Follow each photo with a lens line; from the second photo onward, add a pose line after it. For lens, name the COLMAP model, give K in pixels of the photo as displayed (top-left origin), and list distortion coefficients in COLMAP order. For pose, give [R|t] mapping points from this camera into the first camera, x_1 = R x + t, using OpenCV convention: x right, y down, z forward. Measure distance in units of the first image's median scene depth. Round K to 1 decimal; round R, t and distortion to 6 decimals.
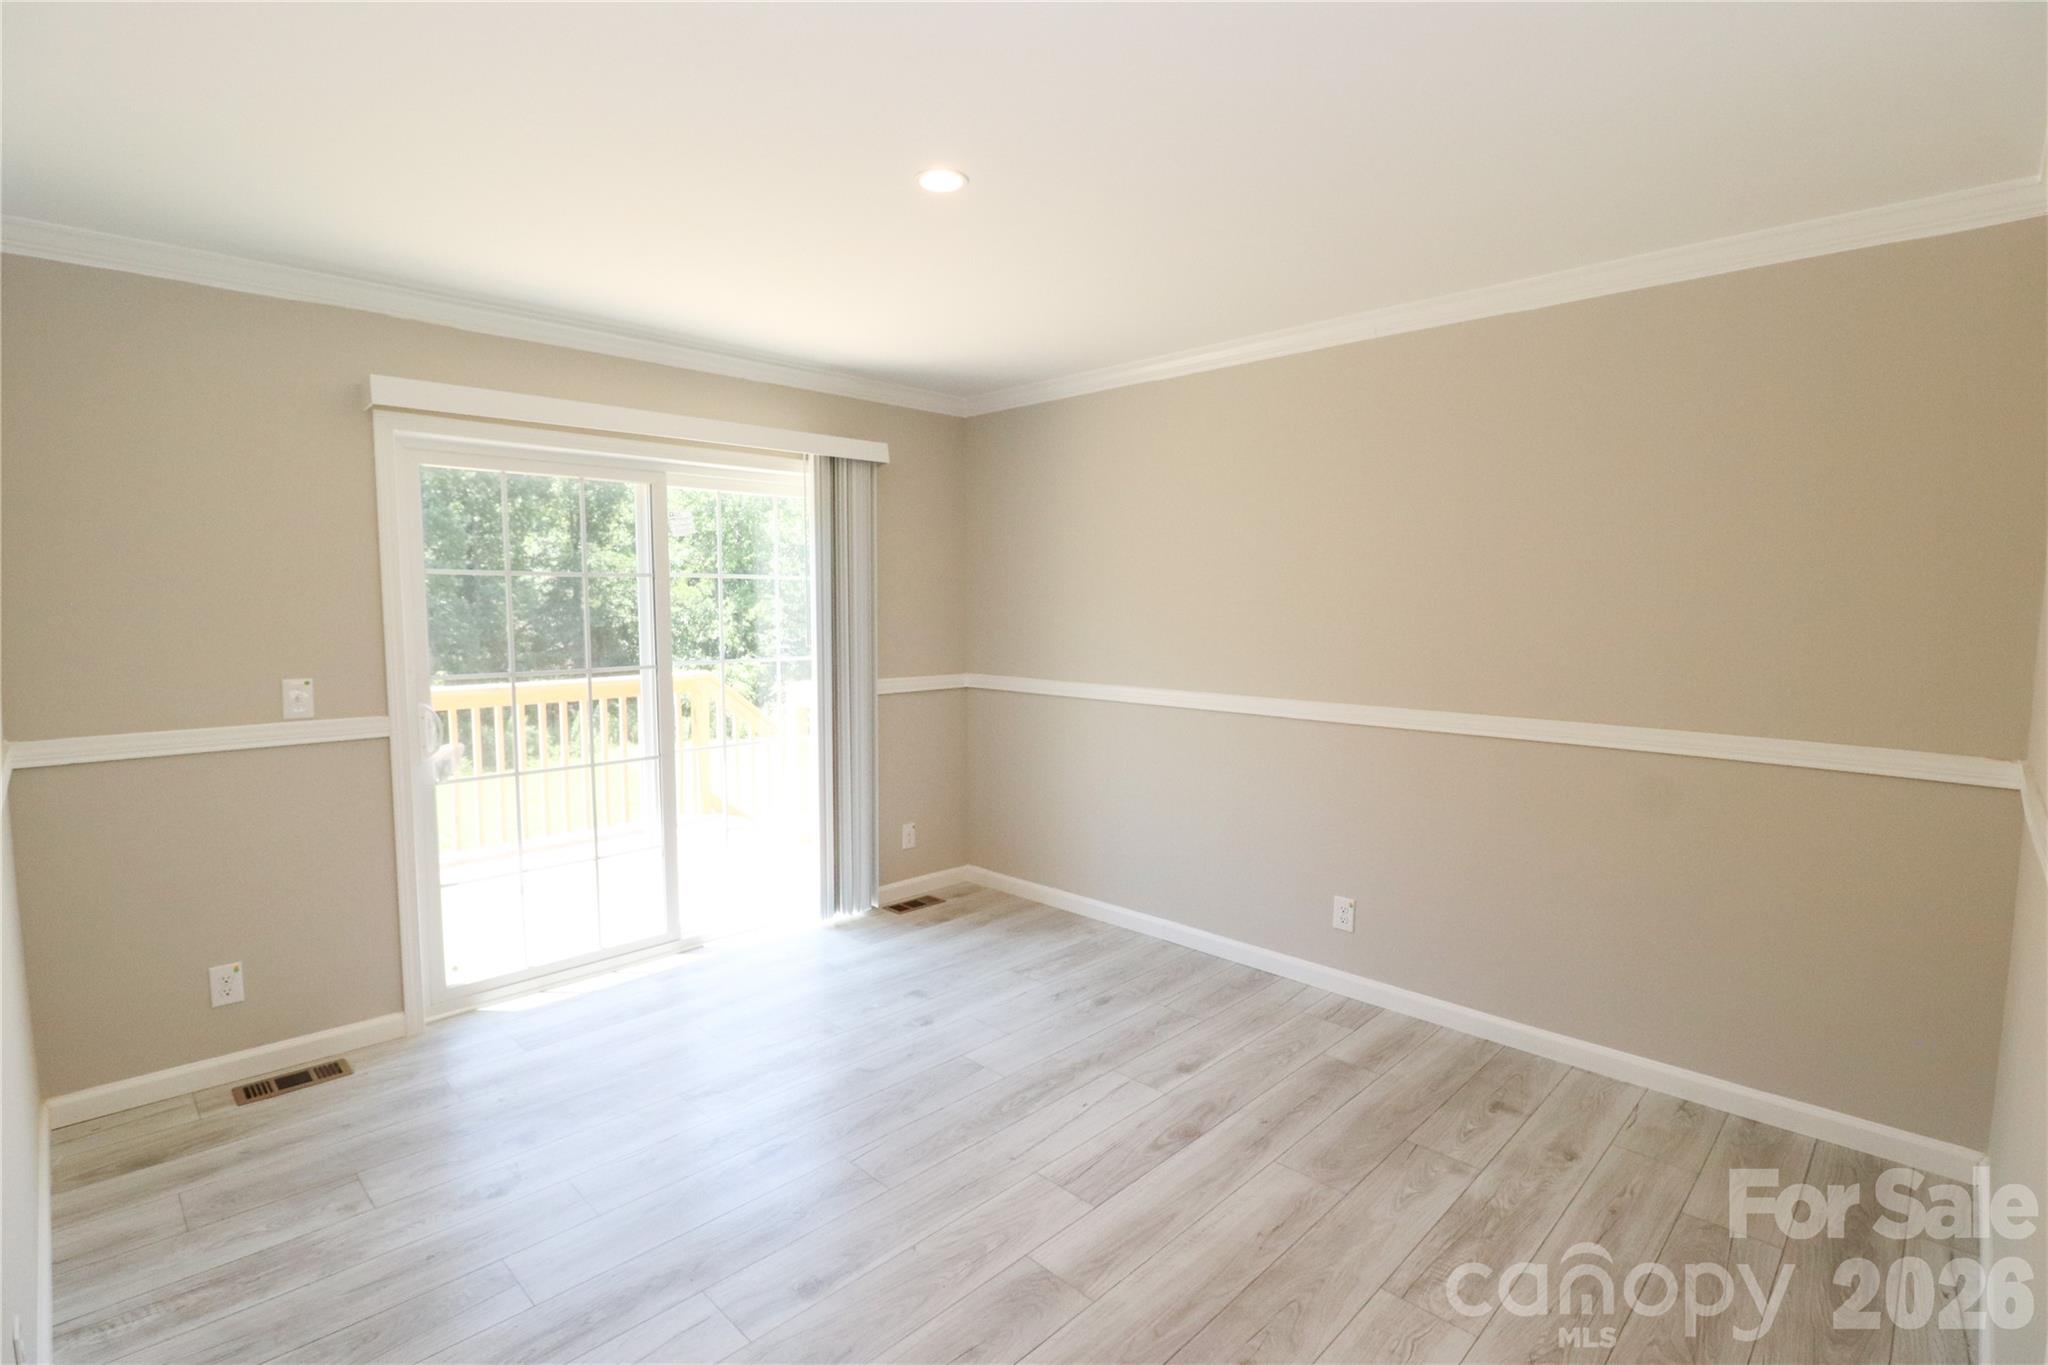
lens RADIAL K [[954.4, 0, 1024.0], [0, 954.4, 682.5], [0, 0, 1]] dist [-0.000834, -0.011434]
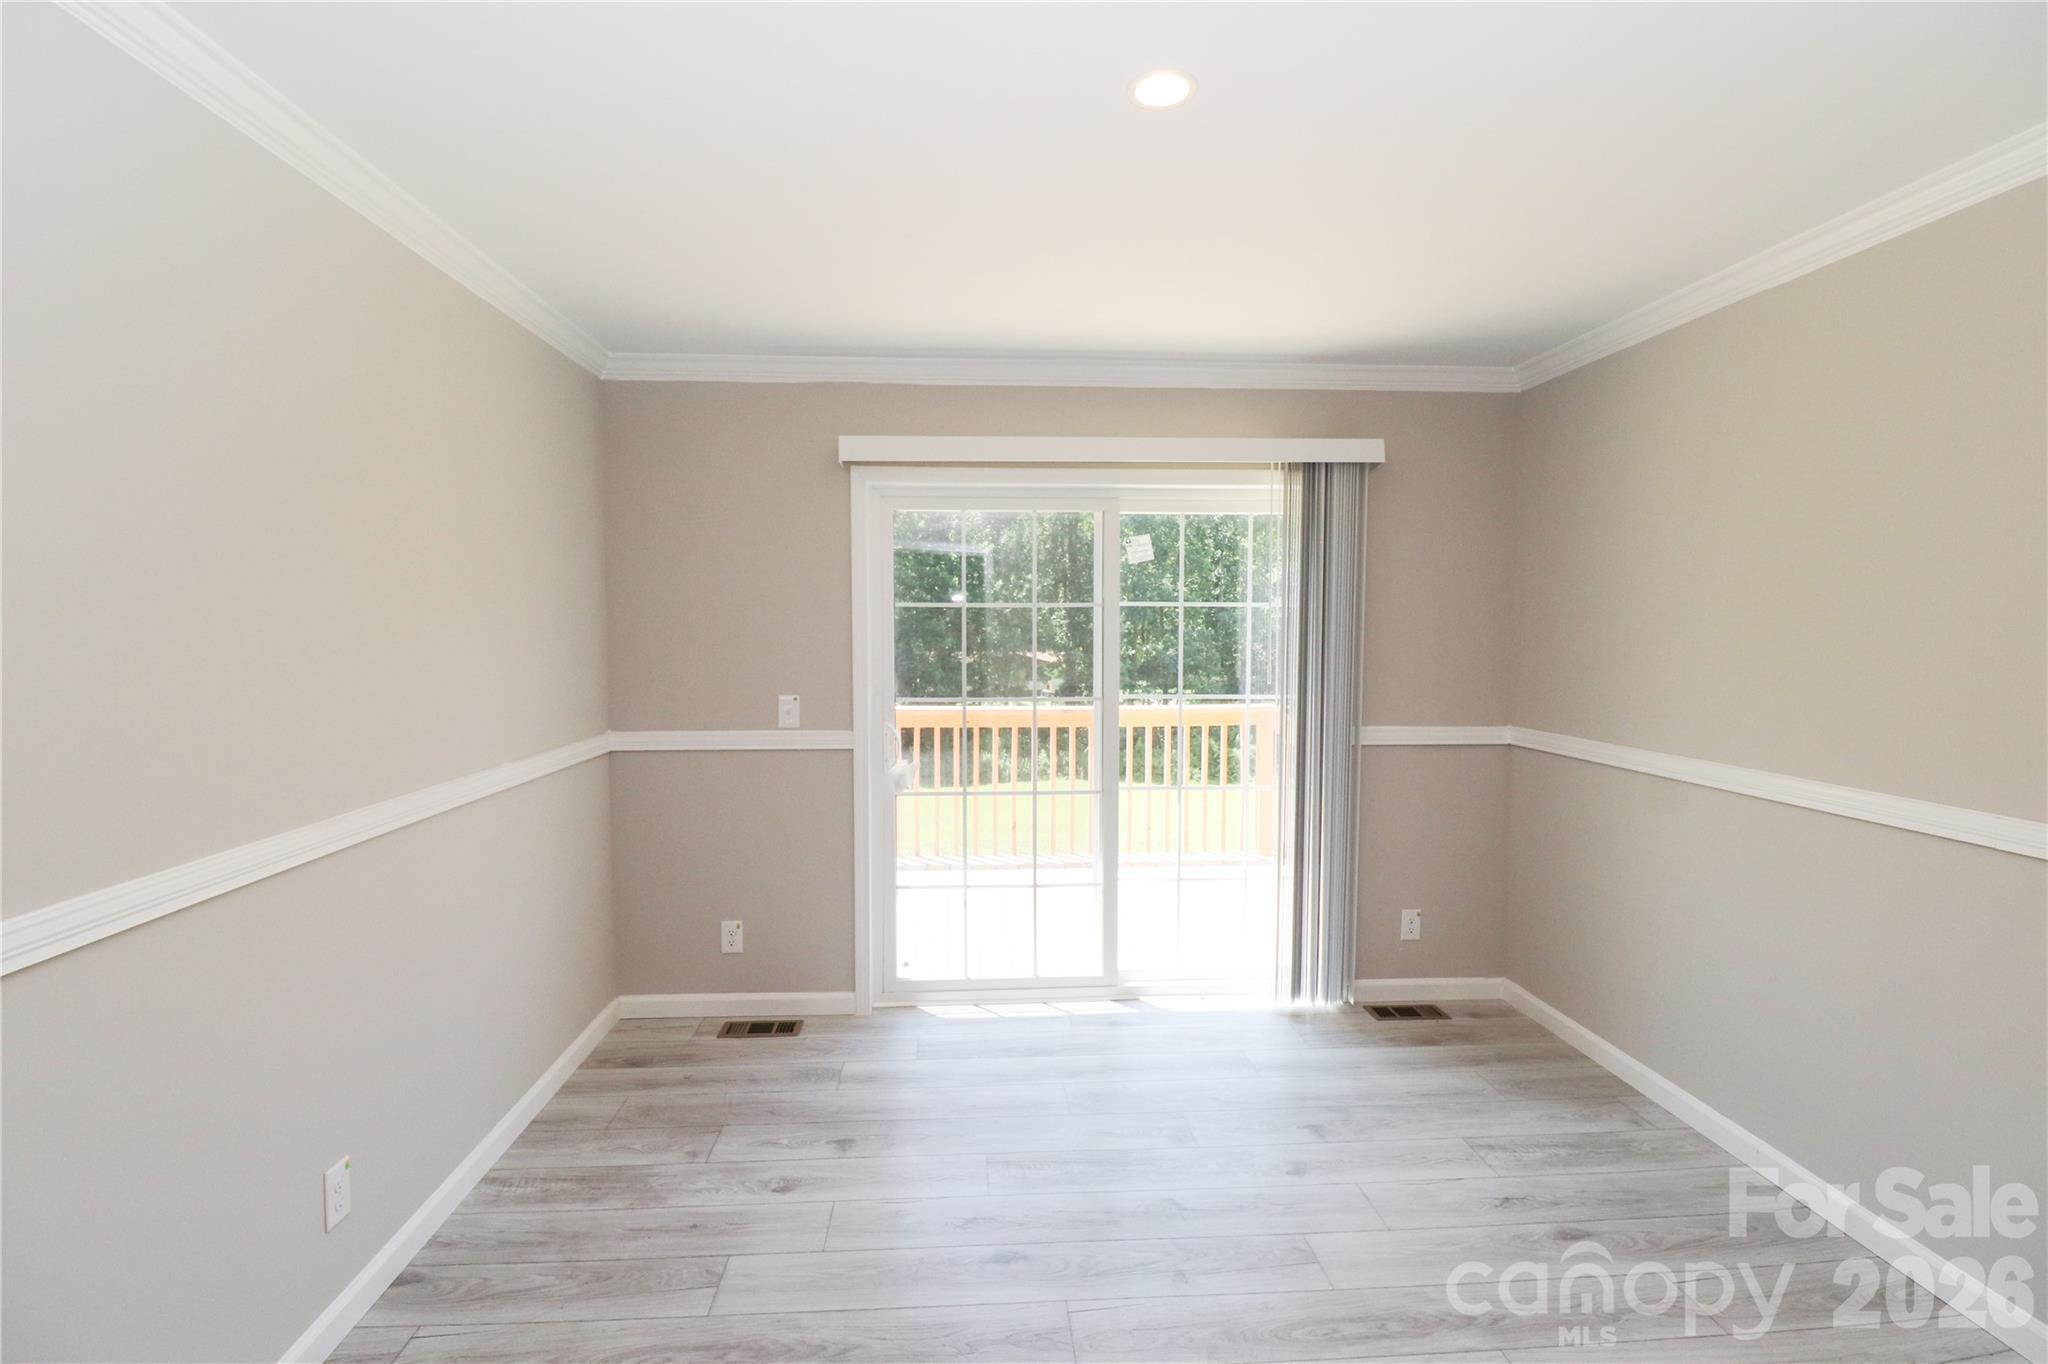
lens RADIAL K [[971.5, 0, 1024.0], [0, 971.5, 682.0], [0, 0, 1]] dist [0.002798, -0.012961]
pose [[0.748234, 0.036987, -0.662403, 0.222310], [-0.057124, 0.998328, -0.008782, -0.021717], [0.660971, 0.044410, 0.749097, 0.219861]]
